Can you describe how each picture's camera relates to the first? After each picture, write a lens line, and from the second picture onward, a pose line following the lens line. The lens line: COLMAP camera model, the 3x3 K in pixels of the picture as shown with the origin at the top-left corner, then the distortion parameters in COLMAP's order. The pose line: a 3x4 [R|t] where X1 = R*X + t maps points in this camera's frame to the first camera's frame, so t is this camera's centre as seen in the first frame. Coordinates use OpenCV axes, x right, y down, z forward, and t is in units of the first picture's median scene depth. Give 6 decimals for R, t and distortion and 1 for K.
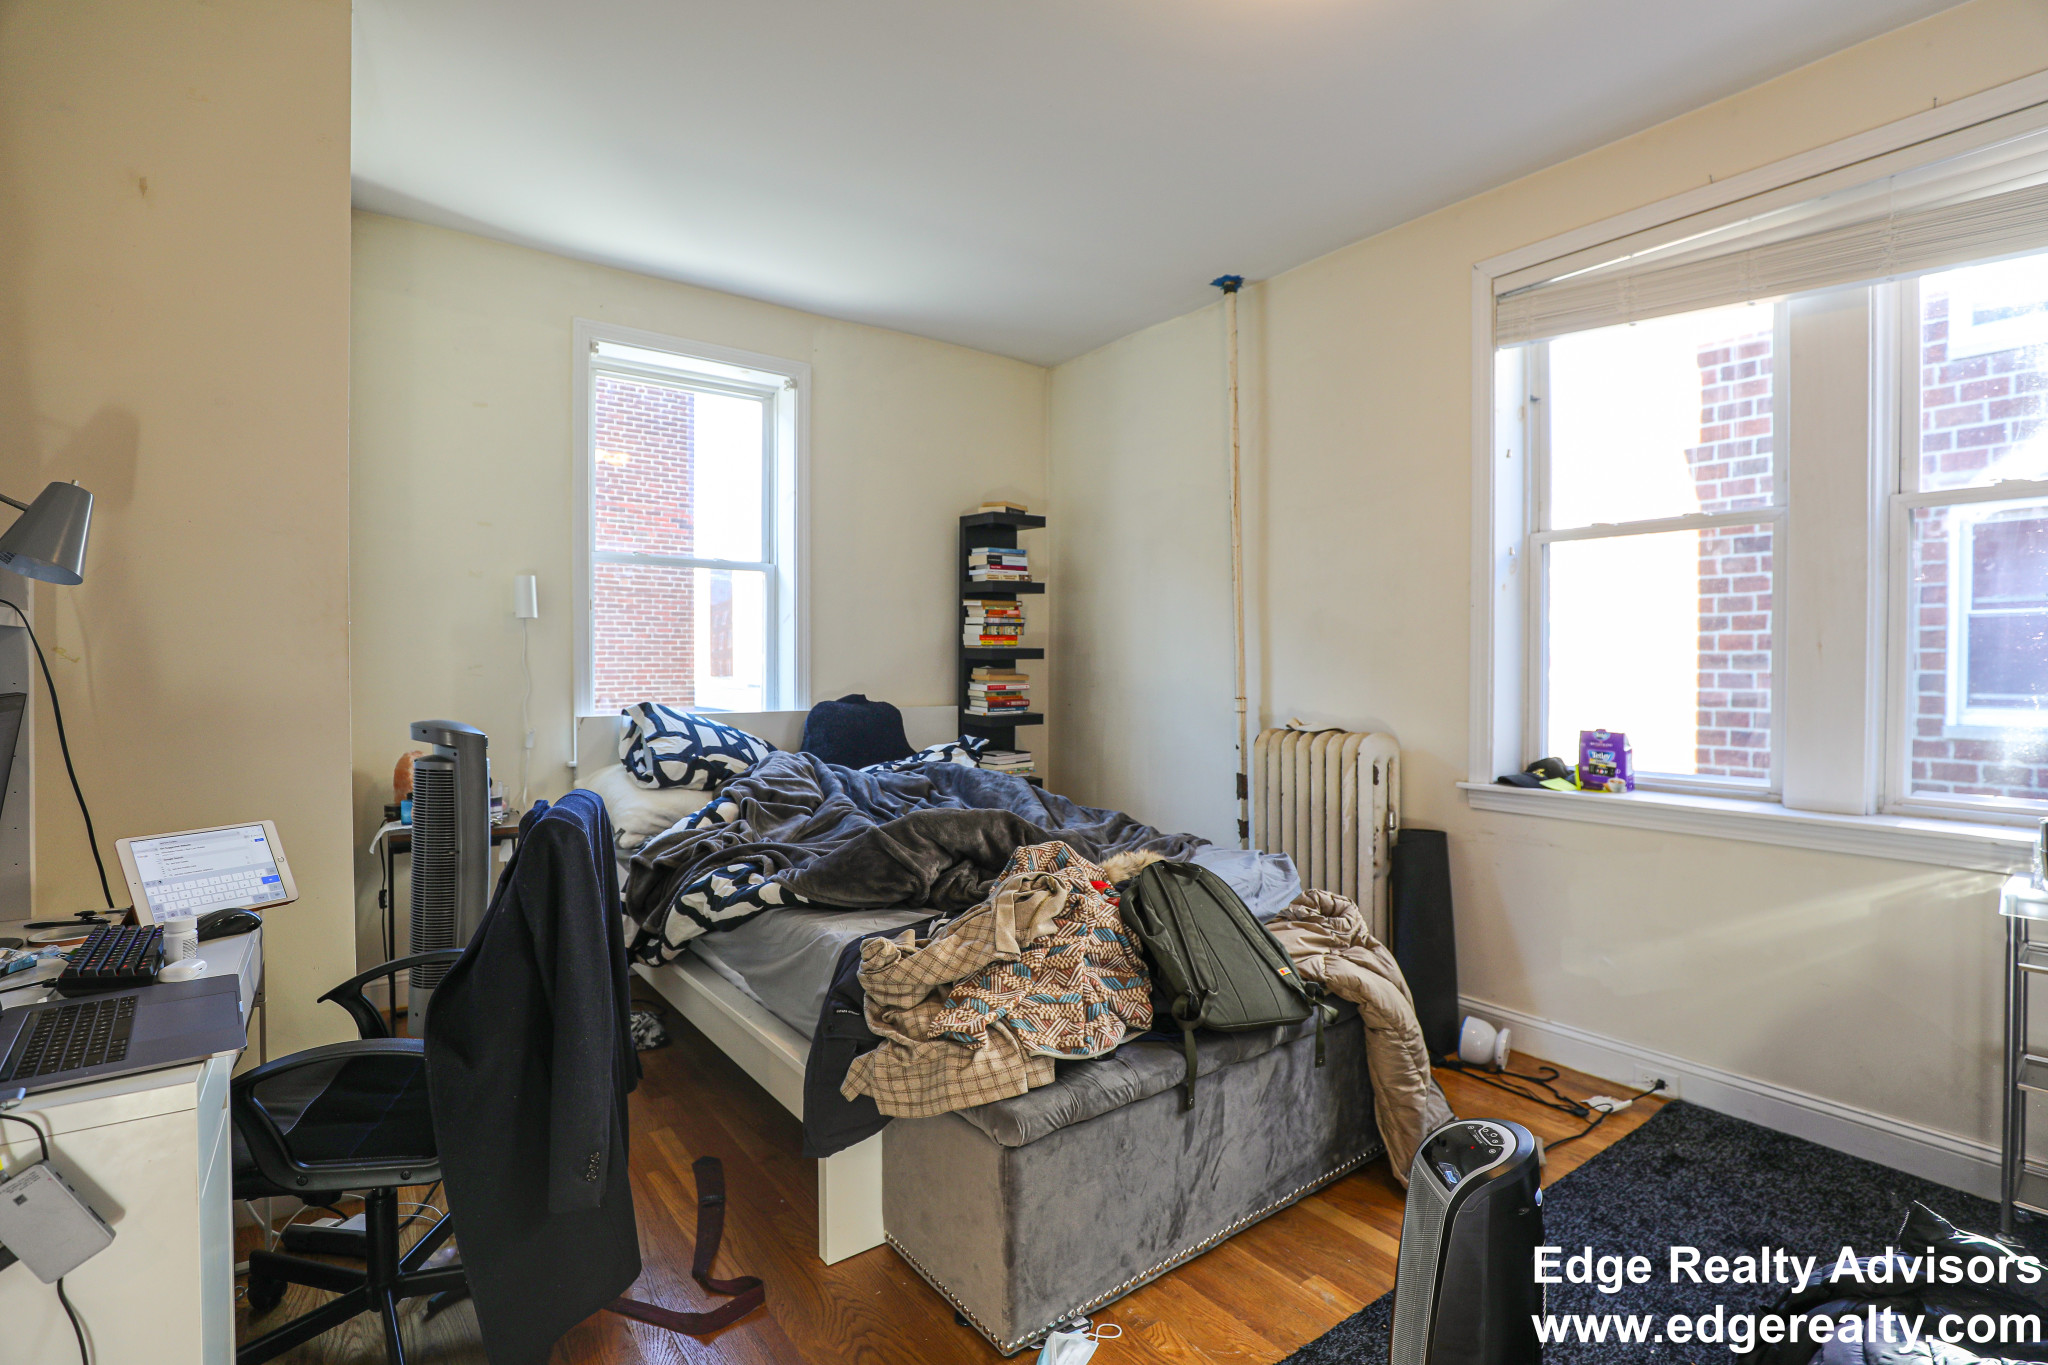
lens RADIAL K [[950.7, 0, 1040.8], [0, 950.7, 677.0], [0, 0, 1]] dist [-0.024140, 0.000679]
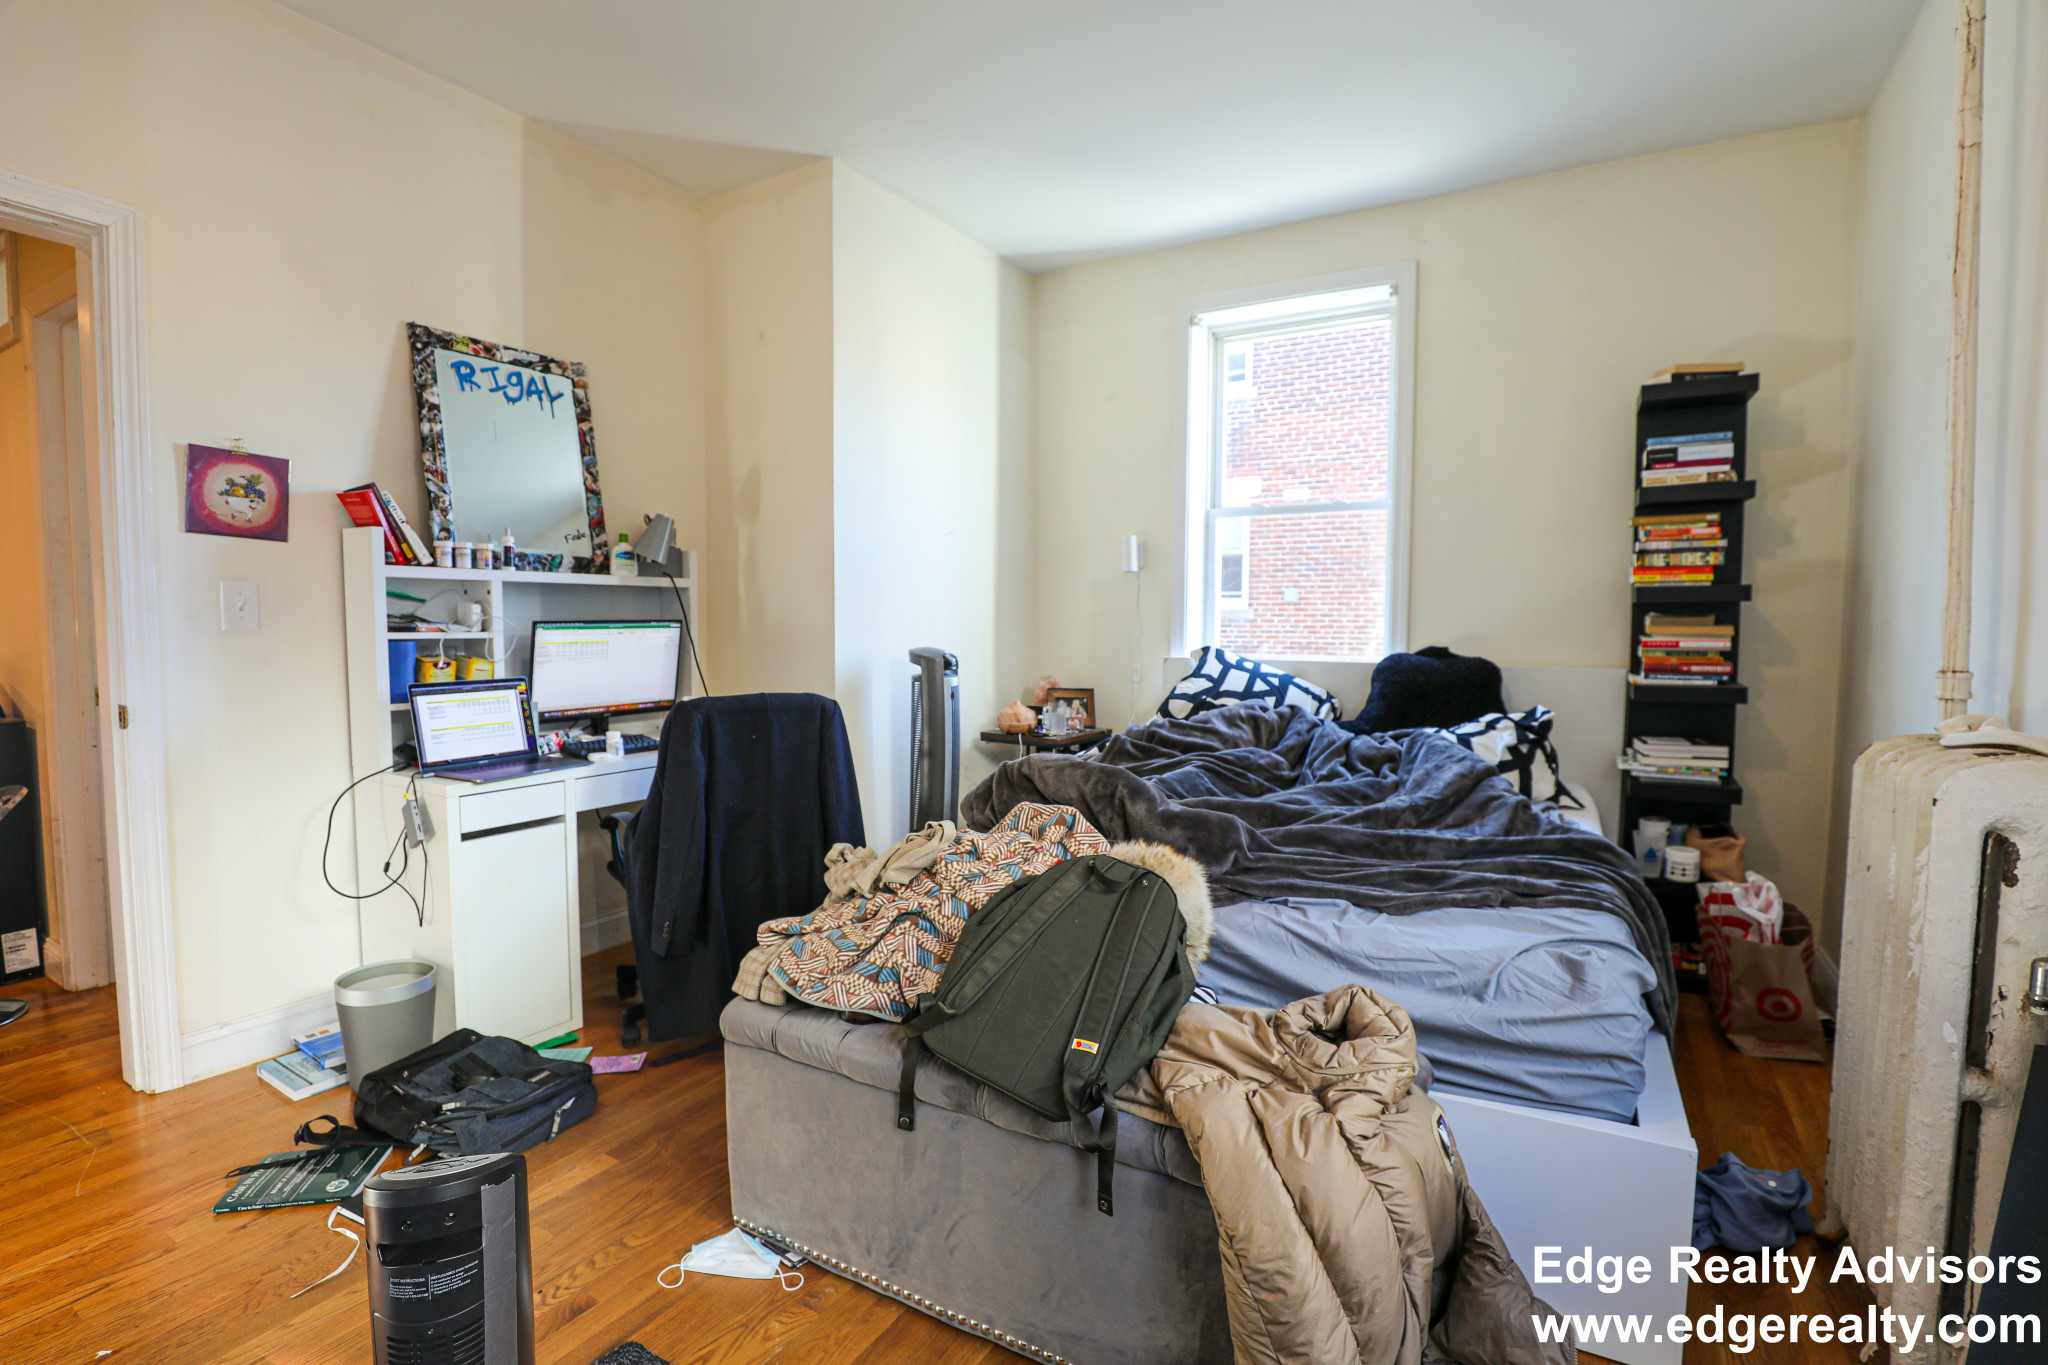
lens RADIAL K [[950.7, 0, 1040.8], [0, 950.7, 677.0], [0, 0, 1]] dist [-0.024140, 0.000679]
pose [[0.405490, 0.056925, -0.912325, 0.392781], [-0.013245, 0.998320, 0.056404, 0.002681], [0.914003, -0.010788, 0.405563, 0.320169]]
